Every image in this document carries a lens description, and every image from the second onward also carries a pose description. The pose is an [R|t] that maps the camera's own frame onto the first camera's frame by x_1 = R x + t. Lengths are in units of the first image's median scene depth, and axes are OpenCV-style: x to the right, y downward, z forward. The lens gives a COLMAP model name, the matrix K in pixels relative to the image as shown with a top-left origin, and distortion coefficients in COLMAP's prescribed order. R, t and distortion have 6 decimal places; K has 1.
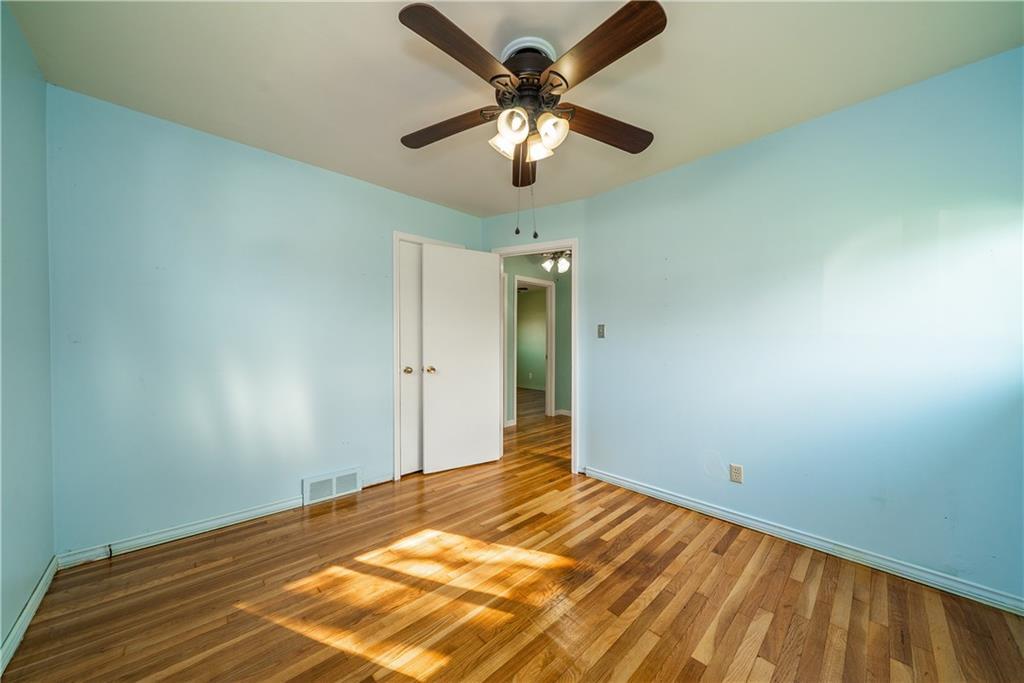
lens RADIAL K [[356.8, 0, 513.0], [0, 356.8, 344.3], [0, 0, 1]] dist [-0.002714, -0.000278]
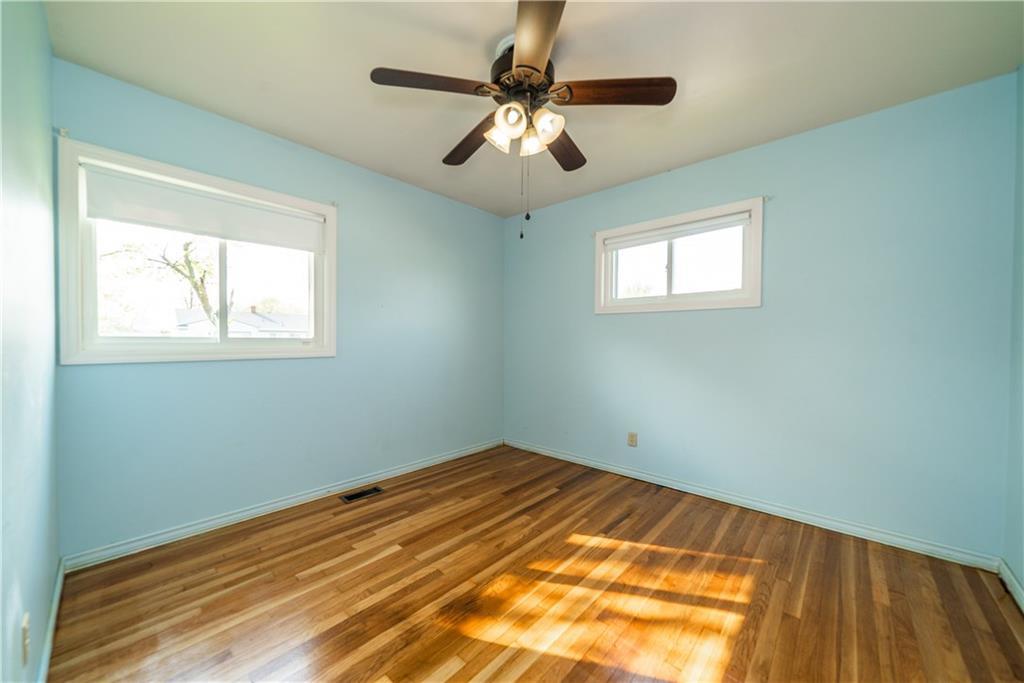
lens RADIAL K [[371.8, 0, 512.5], [0, 371.8, 342.5], [0, 0, 1]] dist [0.000184, 0.000009]
pose [[-0.996983, -0.014131, -0.076321, 0.138157], [-0.014933, 0.999839, 0.009940, 0.009788], [0.076169, 0.011050, -0.997034, 1.959882]]
